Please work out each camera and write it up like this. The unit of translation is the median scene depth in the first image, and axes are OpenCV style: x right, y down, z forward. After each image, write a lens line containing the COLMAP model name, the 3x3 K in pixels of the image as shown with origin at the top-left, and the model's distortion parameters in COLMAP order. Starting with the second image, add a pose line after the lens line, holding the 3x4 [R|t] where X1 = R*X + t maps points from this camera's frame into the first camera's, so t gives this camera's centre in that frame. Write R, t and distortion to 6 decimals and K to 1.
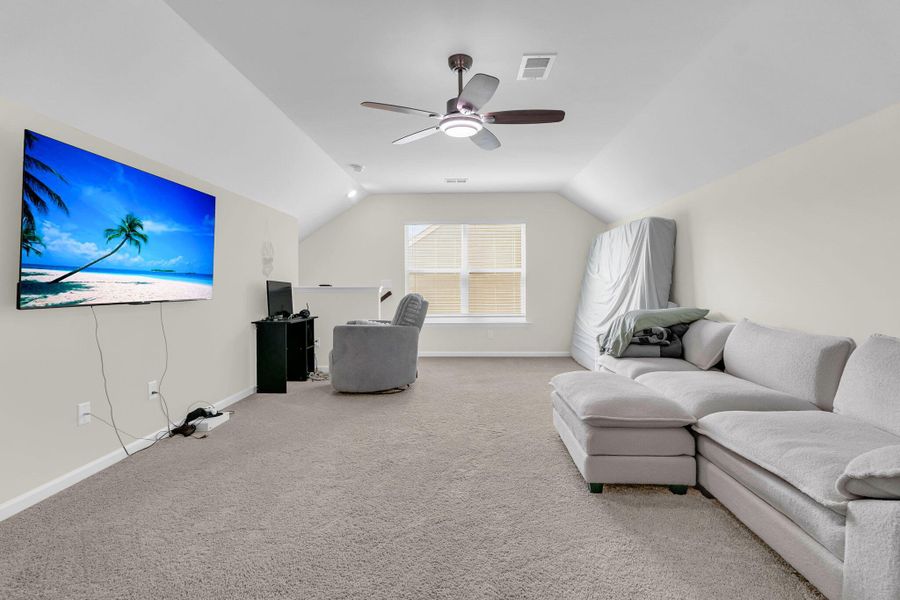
lens RADIAL K [[407.1, 0, 453.5], [0, 407.1, 290.7], [0, 0, 1]] dist [0.001049, 0.000536]
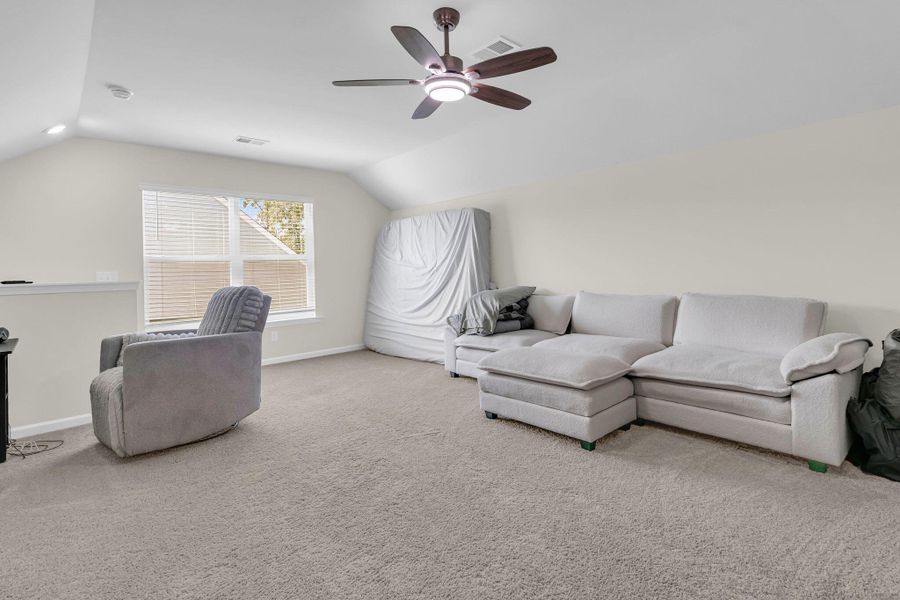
lens RADIAL K [[429.3, 0, 450.0], [0, 429.3, 264.2], [0, 0, 1]] dist [0.000176, -0.000113]
pose [[0.720383, -0.010384, 0.693498, -0.452864], [0.040303, 0.998825, -0.026910, 0.003495], [-0.692404, 0.047336, 0.719956, 0.246578]]
